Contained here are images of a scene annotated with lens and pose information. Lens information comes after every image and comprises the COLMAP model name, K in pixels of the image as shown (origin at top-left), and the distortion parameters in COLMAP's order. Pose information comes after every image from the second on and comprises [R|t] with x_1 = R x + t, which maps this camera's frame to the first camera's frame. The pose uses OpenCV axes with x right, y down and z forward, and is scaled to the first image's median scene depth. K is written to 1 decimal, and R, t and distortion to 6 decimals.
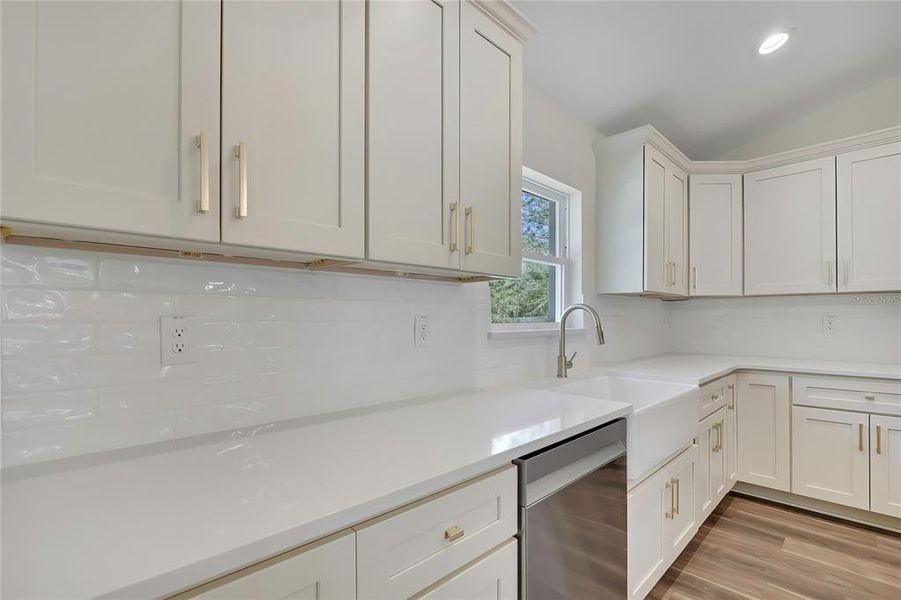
lens RADIAL K [[398.7, 0, 453.9], [0, 398.7, 319.2], [0, 0, 1]] dist [-0.011325, 0.000249]
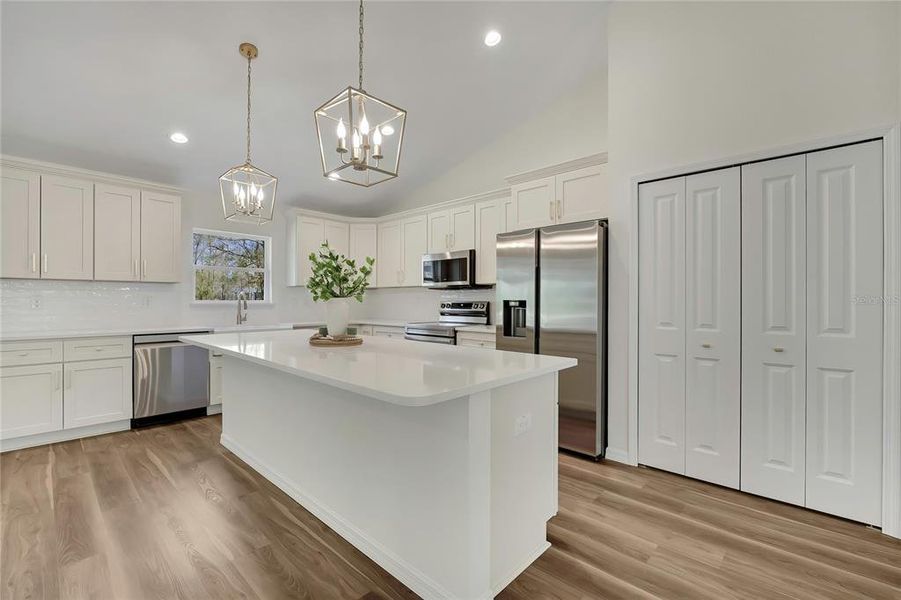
lens RADIAL K [[398.8, 0, 450.5], [0, 398.8, 300.0], [0, 0, 1]] dist [-0.022266, -0.000037]
pose [[0.998792, 0.003490, 0.049015, 1.255618], [-0.003249, 0.999982, -0.004993, 0.013428], [-0.049032, 0.004827, 0.998786, -1.199163]]
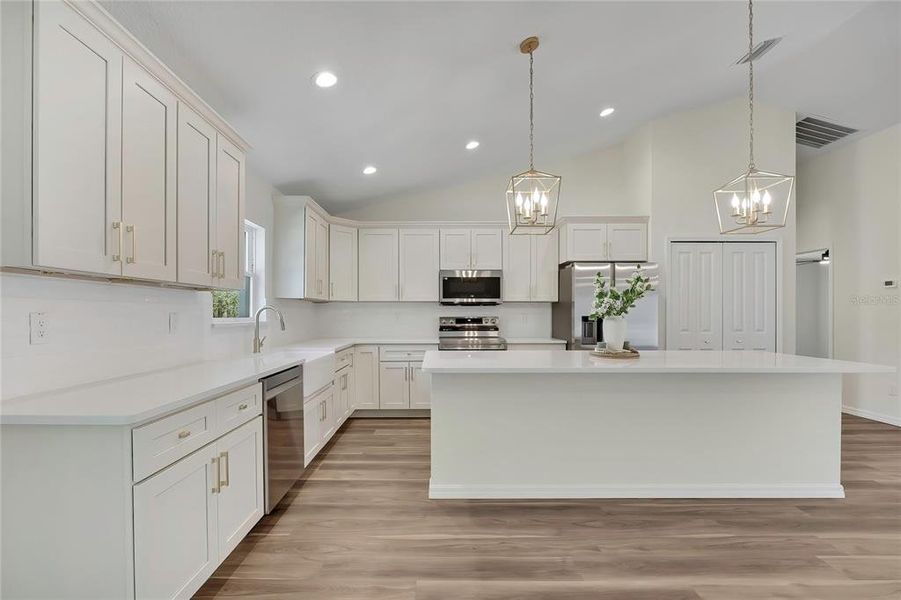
lens RADIAL K [[406.0, 0, 436.9], [0, 406.0, 314.9], [0, 0, 1]] dist [-0.003530, -0.000091]
pose [[0.697064, -0.000226, 0.717009, -0.343066], [0.001731, 0.999998, -0.001367, 0.002093], [-0.717007, 0.002194, 0.697063, -0.554479]]
